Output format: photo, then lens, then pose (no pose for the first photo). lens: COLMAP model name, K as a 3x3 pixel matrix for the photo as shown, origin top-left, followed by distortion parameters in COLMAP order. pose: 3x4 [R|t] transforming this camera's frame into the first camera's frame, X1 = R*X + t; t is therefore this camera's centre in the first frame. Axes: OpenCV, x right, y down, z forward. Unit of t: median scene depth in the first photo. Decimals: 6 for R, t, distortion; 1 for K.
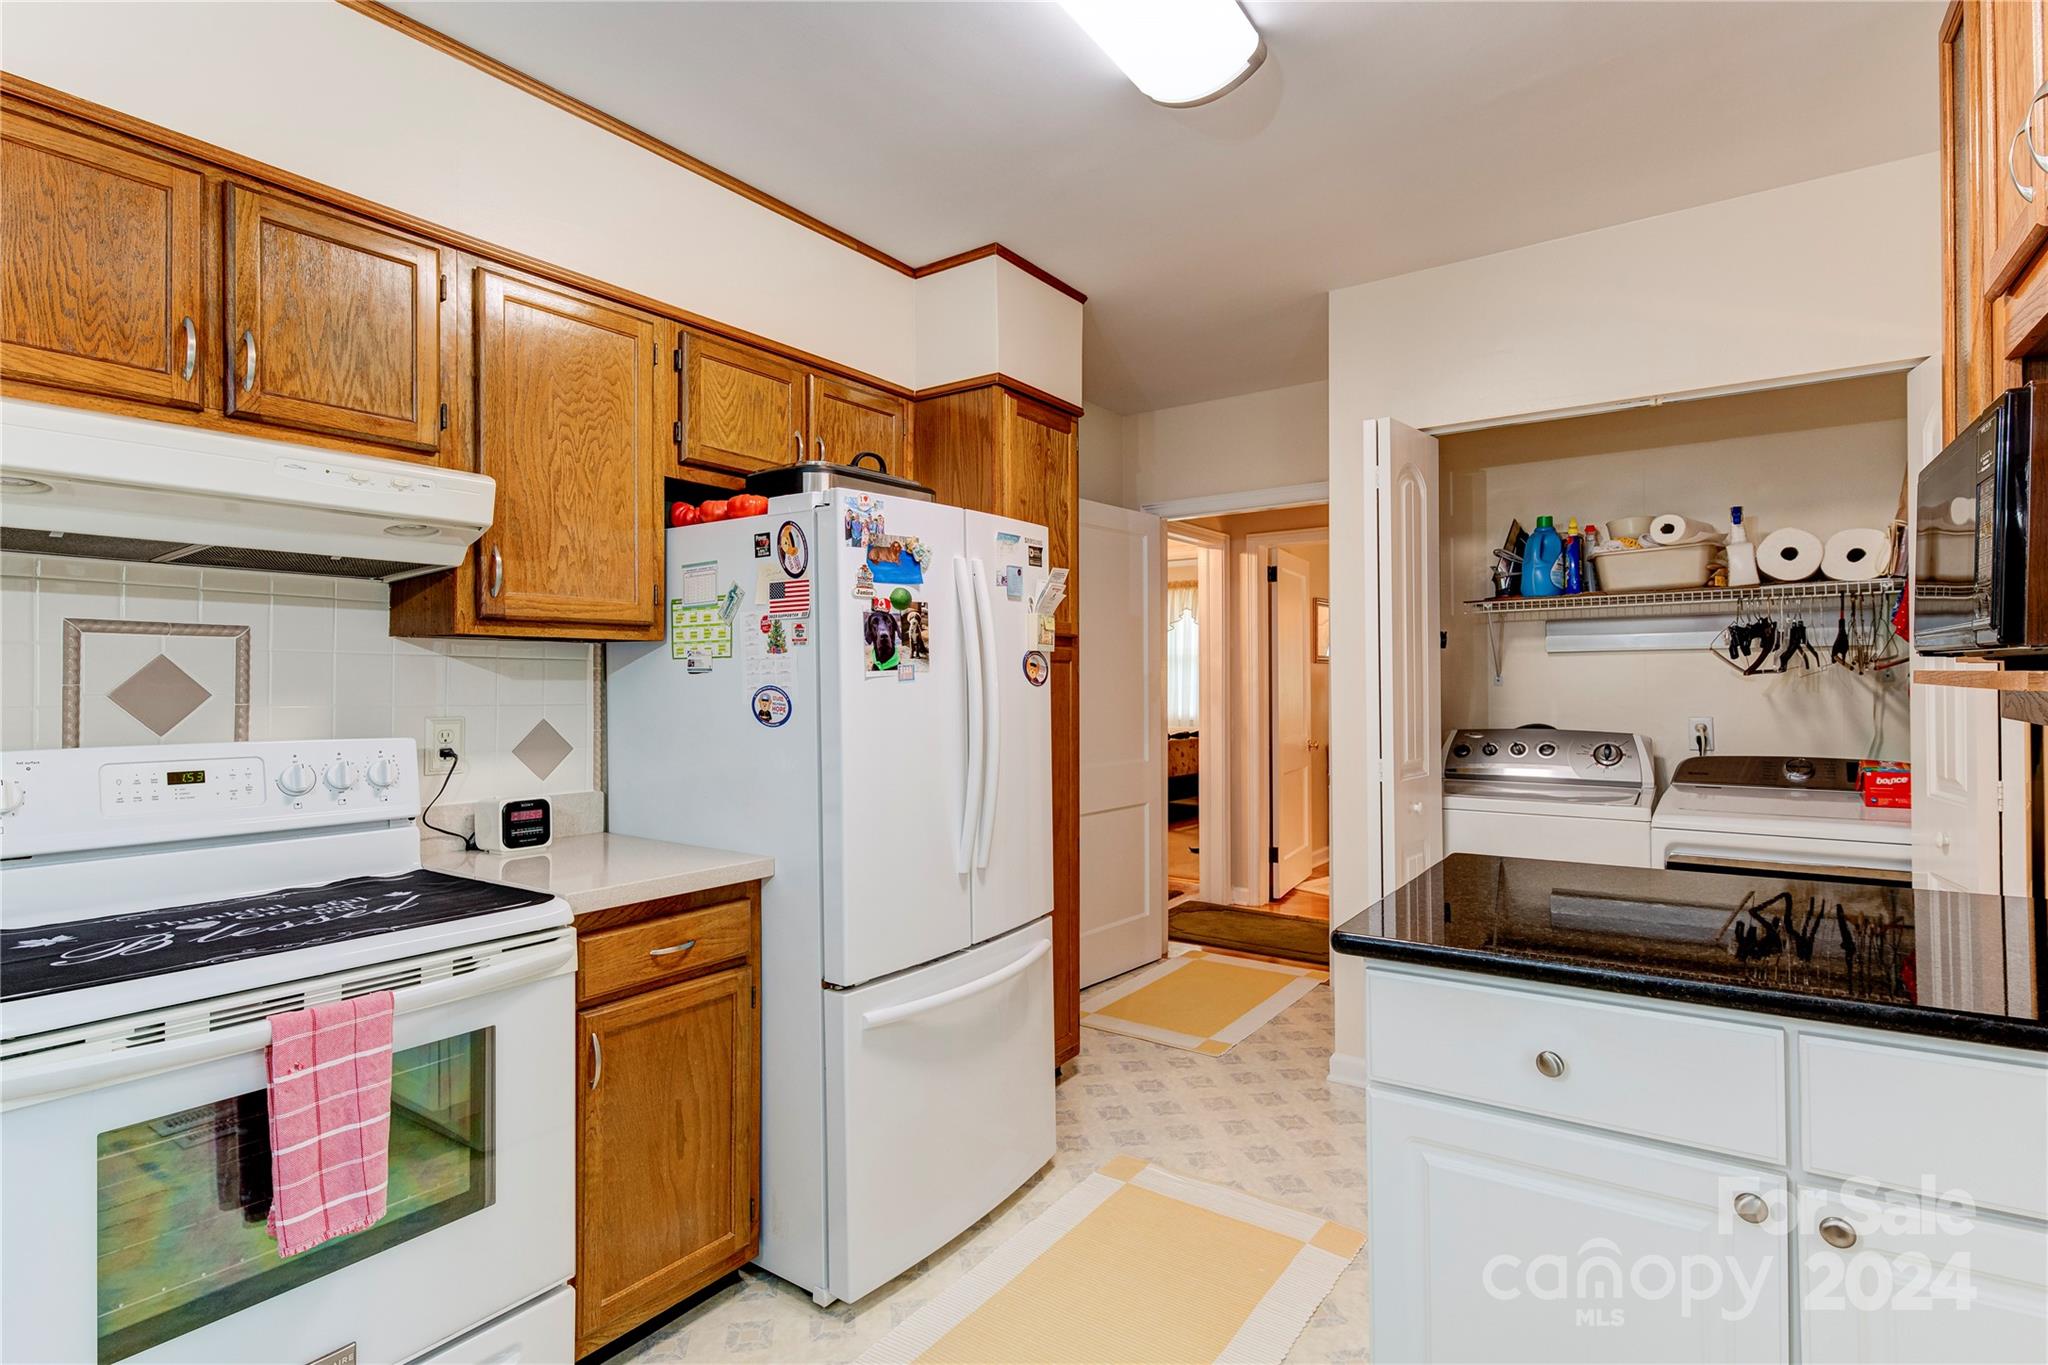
lens RADIAL K [[998.7, 0, 1030.3], [0, 998.7, 676.8], [0, 0, 1]] dist [0.020924, -0.013663]
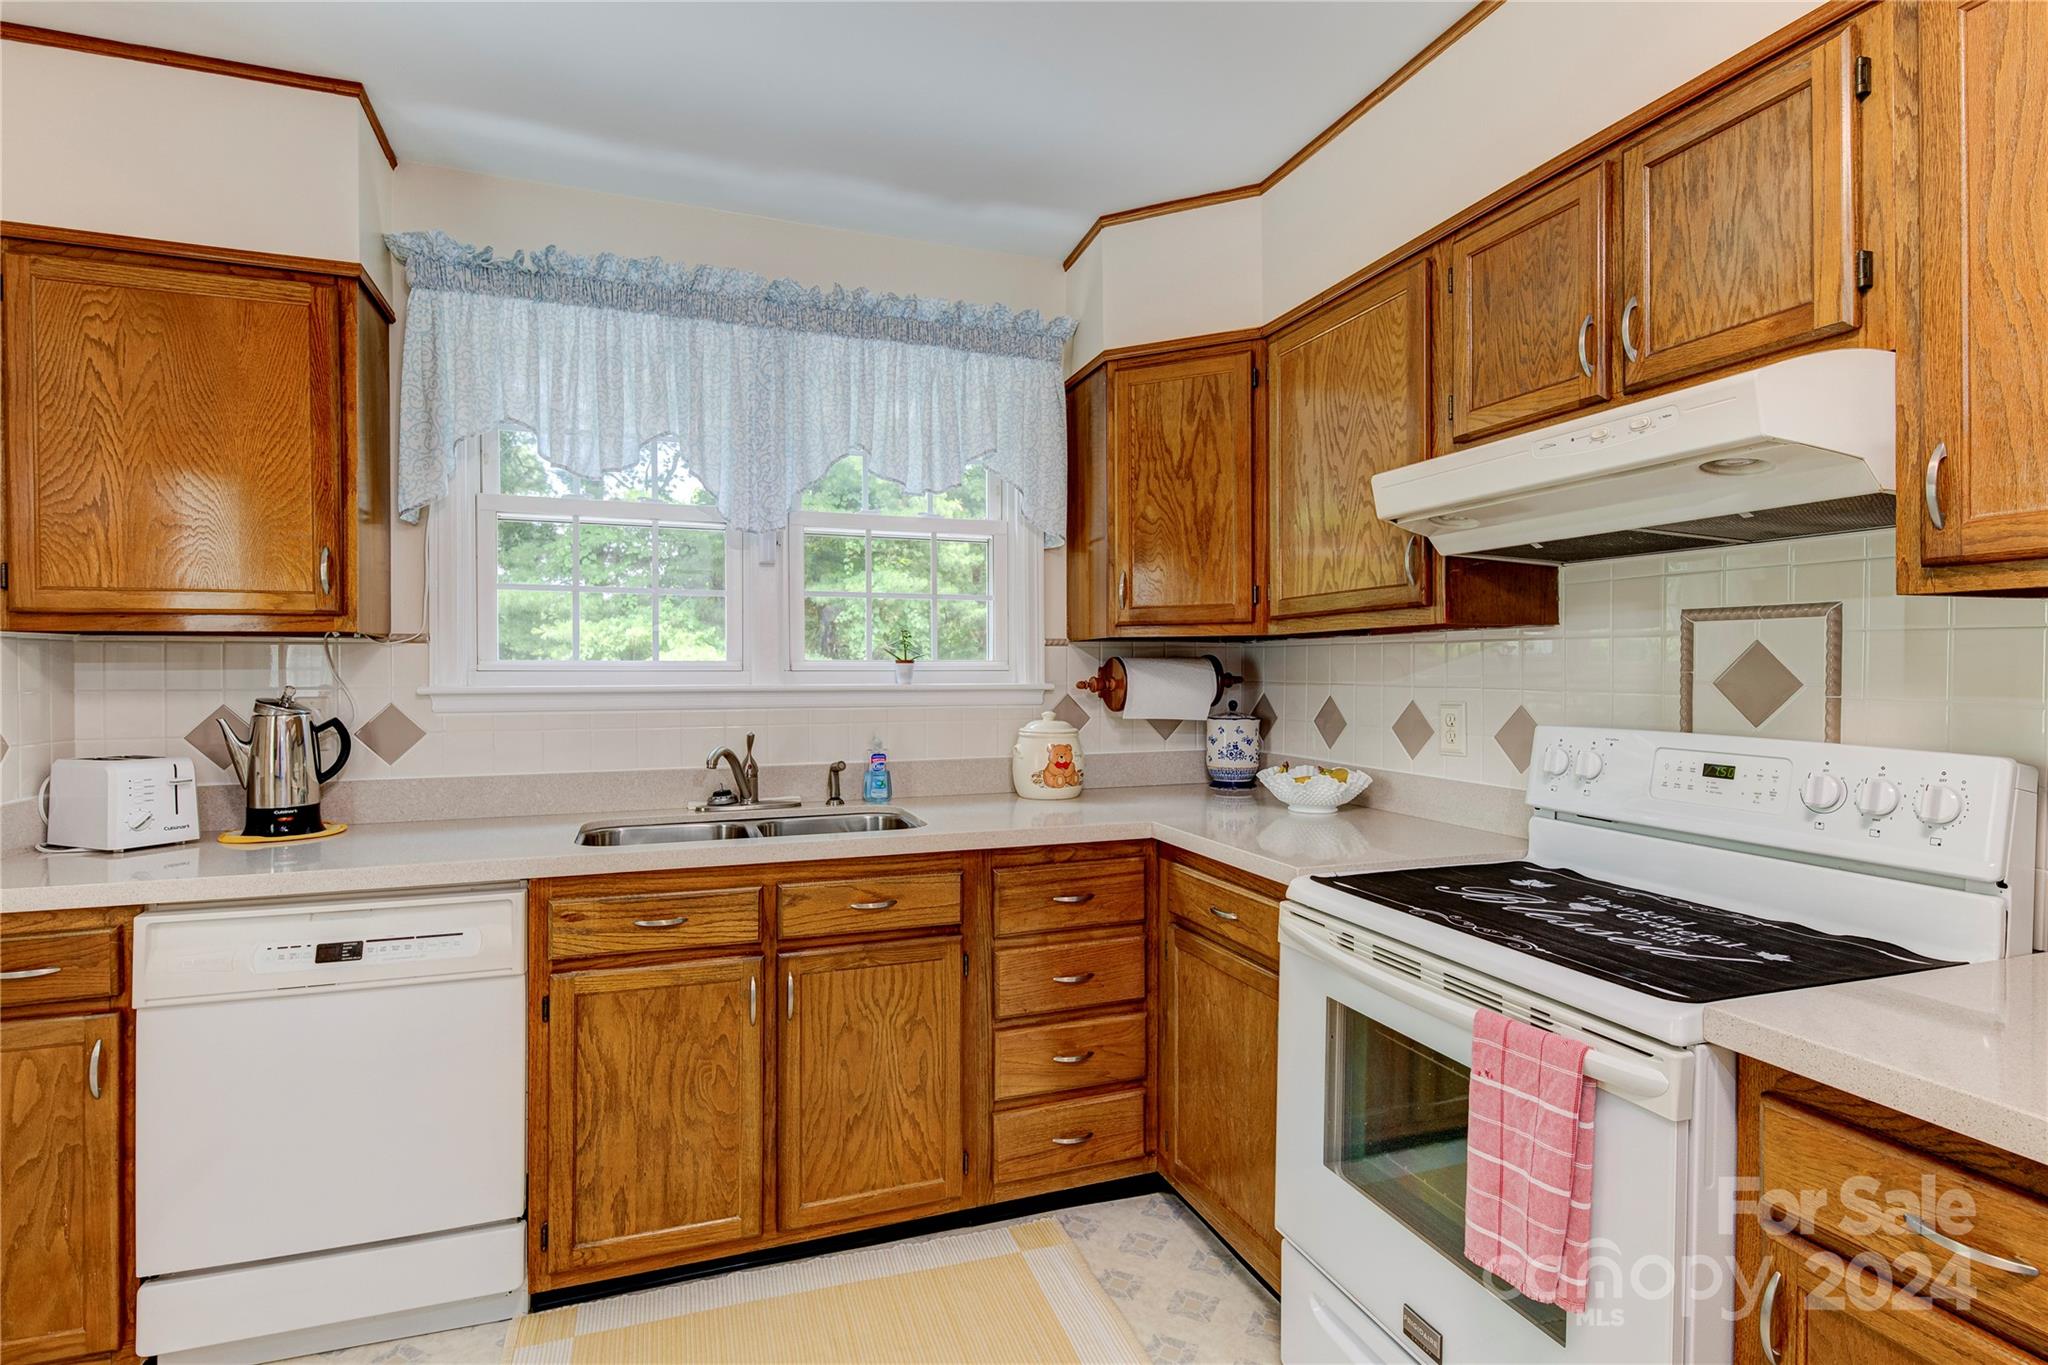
lens RADIAL K [[998.7, 0, 1030.3], [0, 998.7, 676.8], [0, 0, 1]] dist [0.020924, -0.013663]
pose [[-0.566429, 0.008576, -0.824066, 0.293883], [0.007693, 0.999957, 0.005118, 0.001832], [0.824075, -0.003441, -0.566470, 0.976986]]
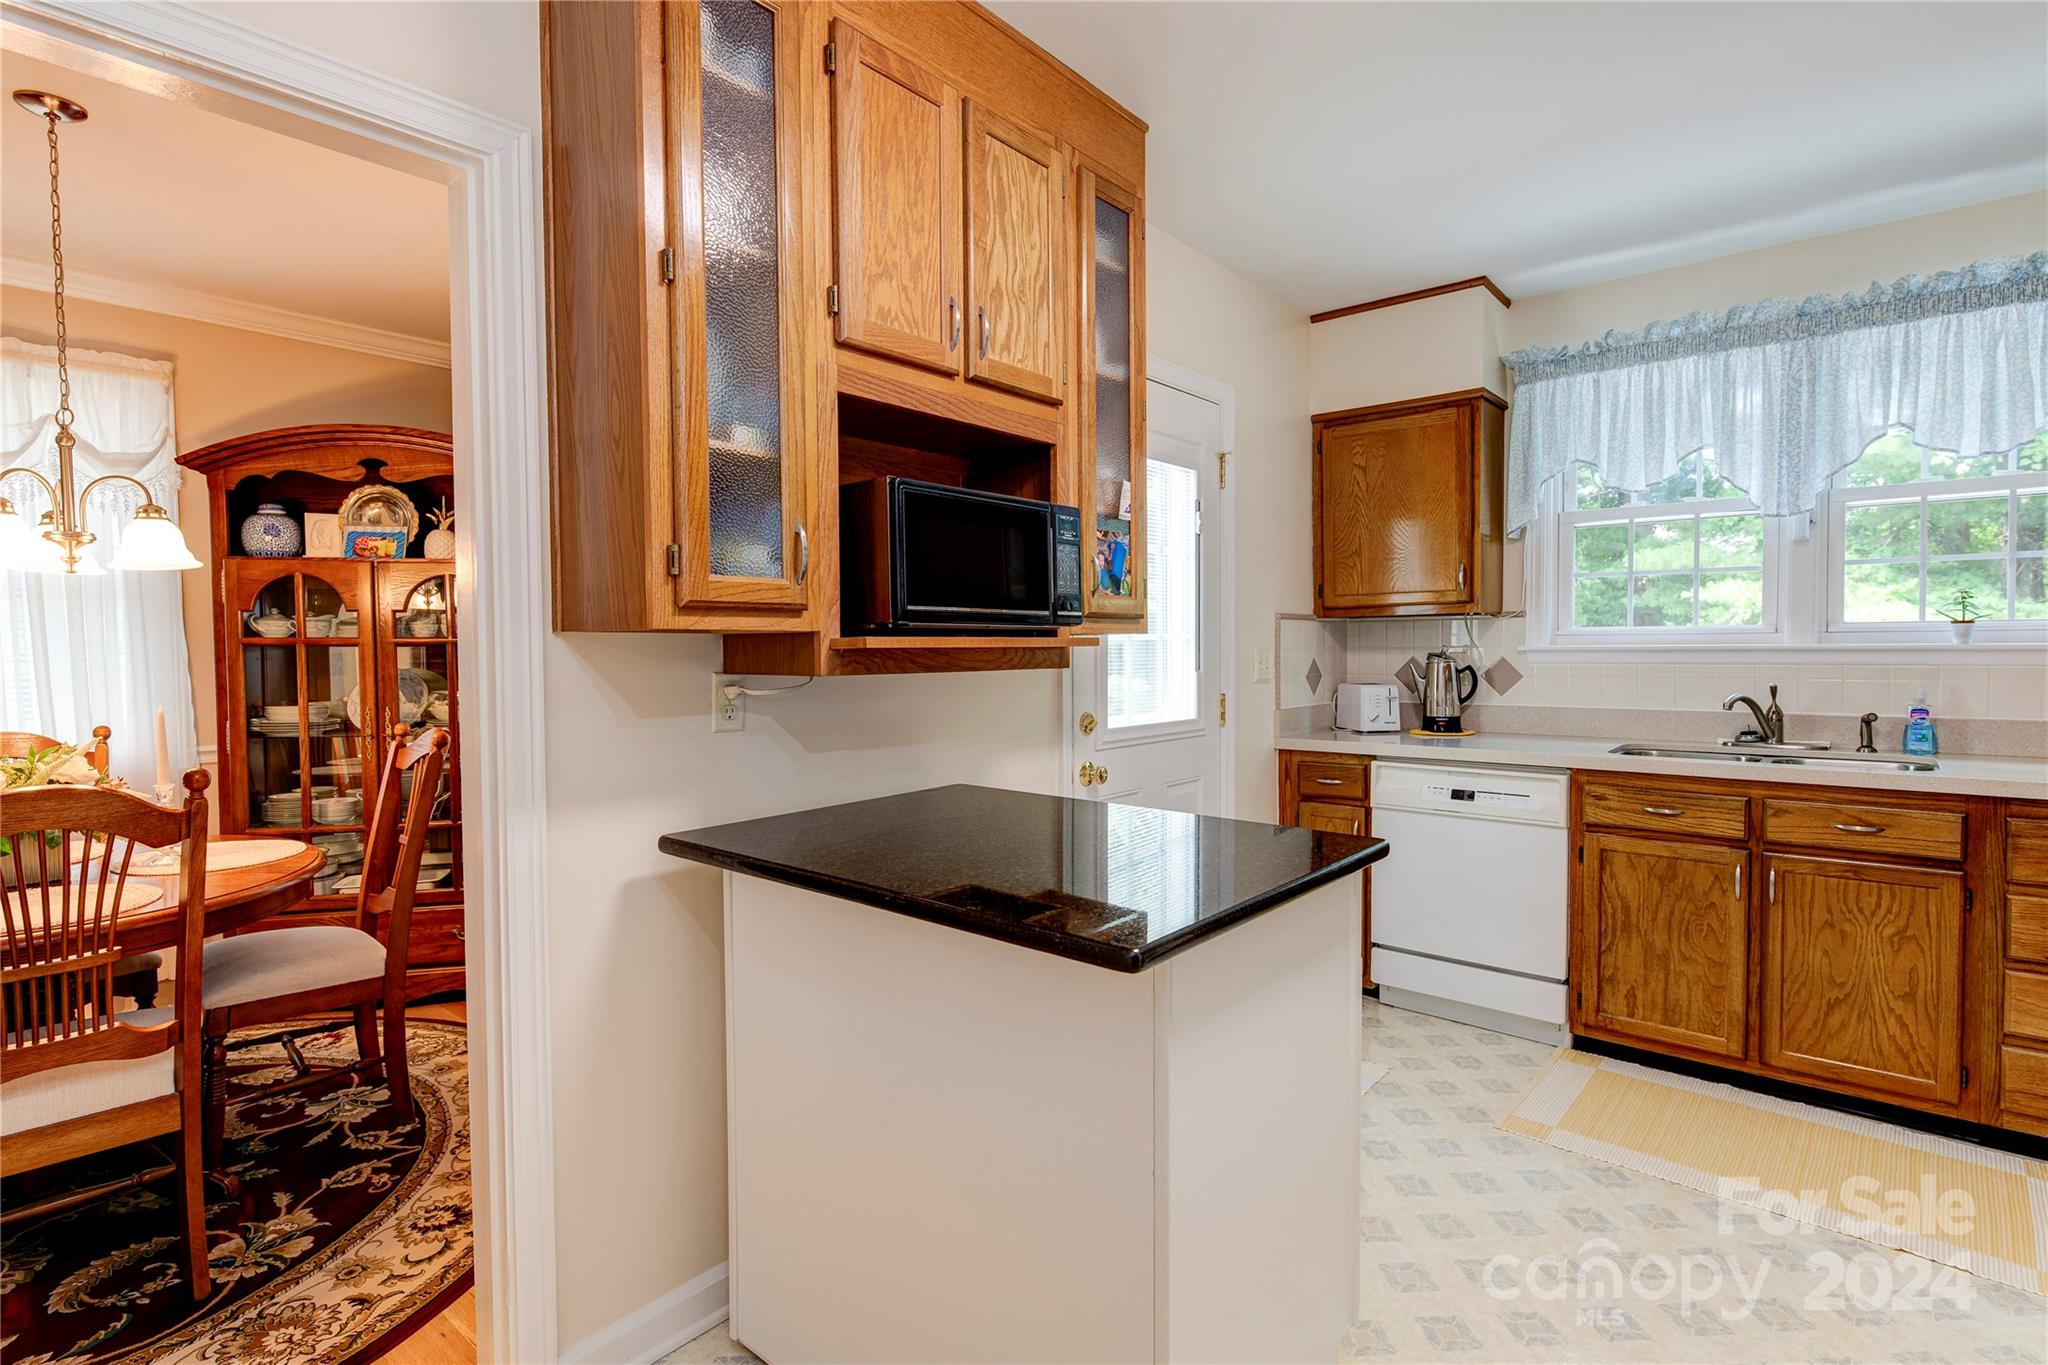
lens RADIAL K [[998.7, 0, 1030.3], [0, 998.7, 676.8], [0, 0, 1]] dist [0.020924, -0.013663]
pose [[-0.995952, 0.011092, 0.089204, 0.371412], [0.013724, 0.999487, 0.028946, 0.003625], [-0.088837, 0.030053, -0.995593, 1.296932]]
